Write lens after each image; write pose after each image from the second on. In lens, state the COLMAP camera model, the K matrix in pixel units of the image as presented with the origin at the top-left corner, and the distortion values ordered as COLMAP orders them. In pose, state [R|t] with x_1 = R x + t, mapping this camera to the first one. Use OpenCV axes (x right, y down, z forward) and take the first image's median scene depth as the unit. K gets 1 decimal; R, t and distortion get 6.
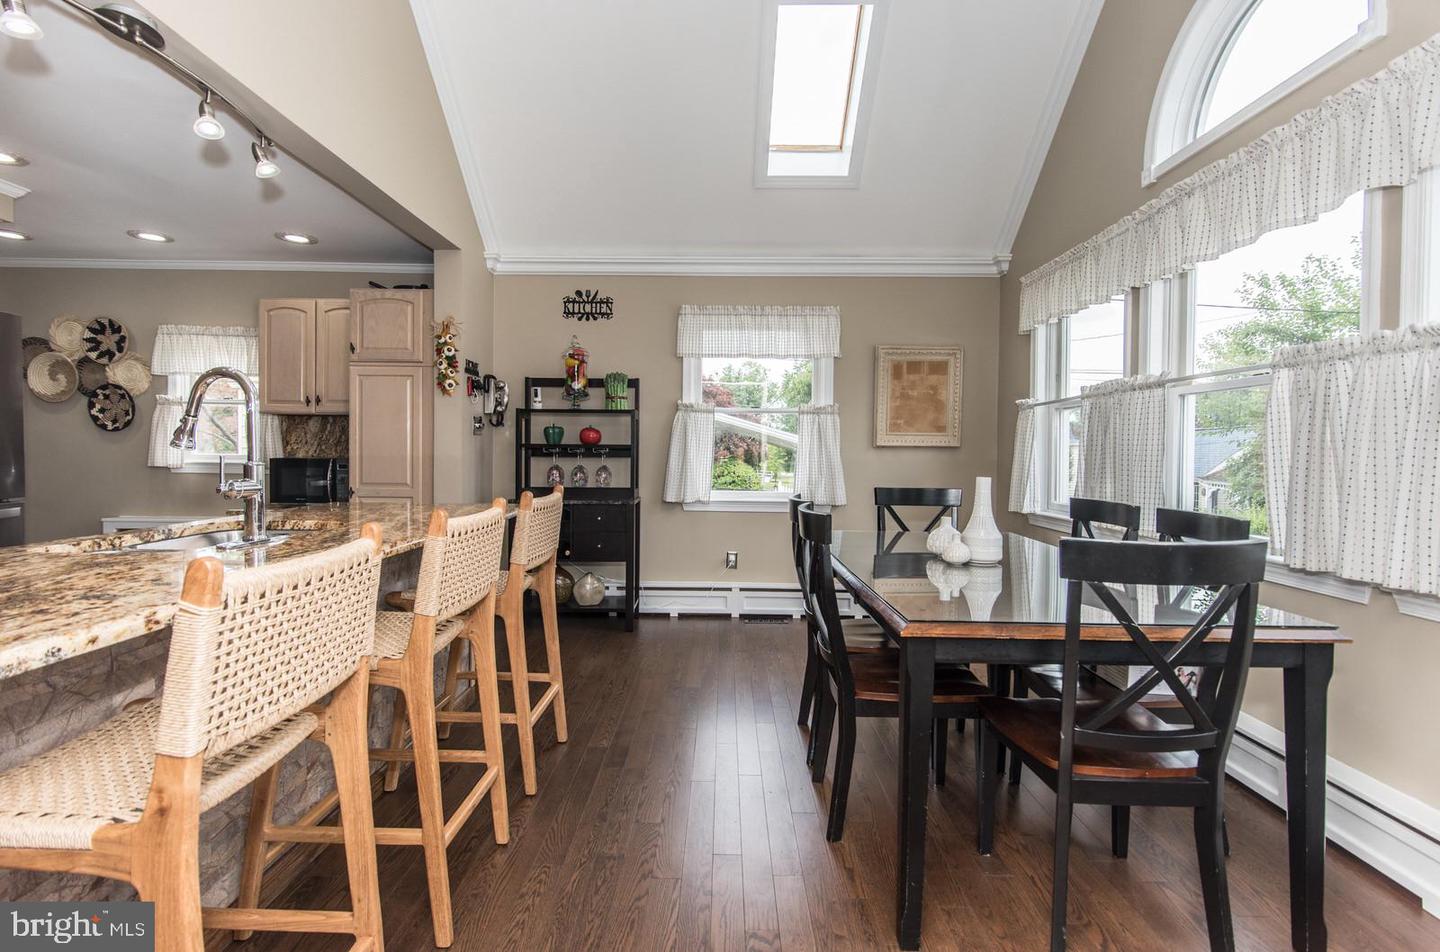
lens RADIAL K [[690.7, 0, 721.2], [0, 690.7, 461.7], [0, 0, 1]] dist [0.000422, -0.000371]
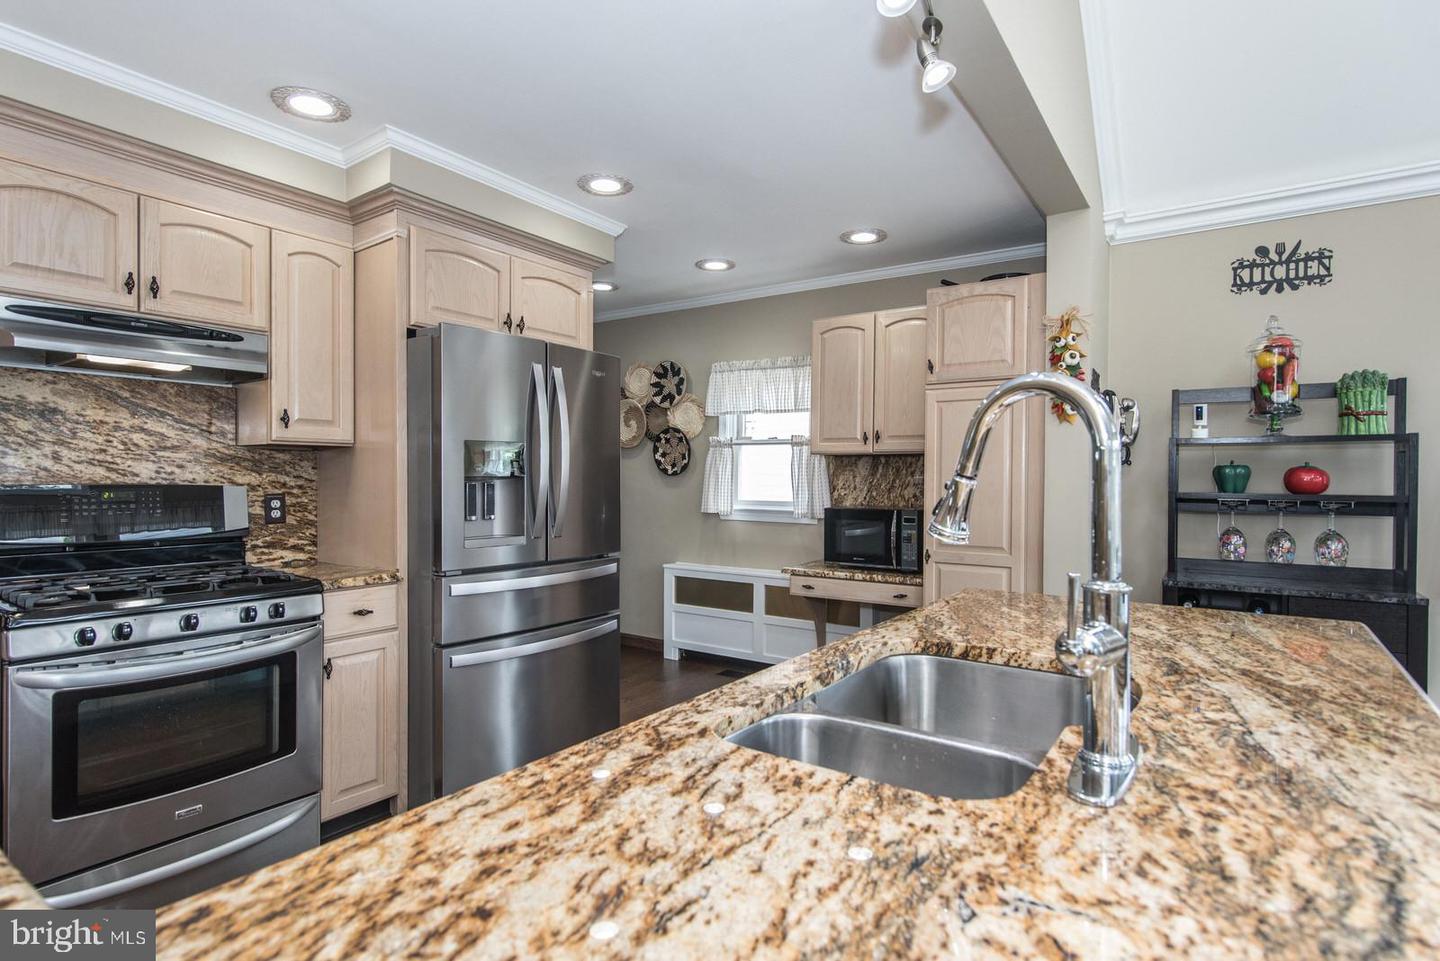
lens RADIAL K [[731.5, 0, 720.0], [0, 731.5, 480.5], [0, 0, 1]] dist [0.000165, -0.000049]
pose [[0.824309, -0.001665, -0.566137, -0.244100], [-0.009941, 0.999799, -0.017415, -0.020435], [0.566052, 0.019984, 0.824127, 0.187522]]
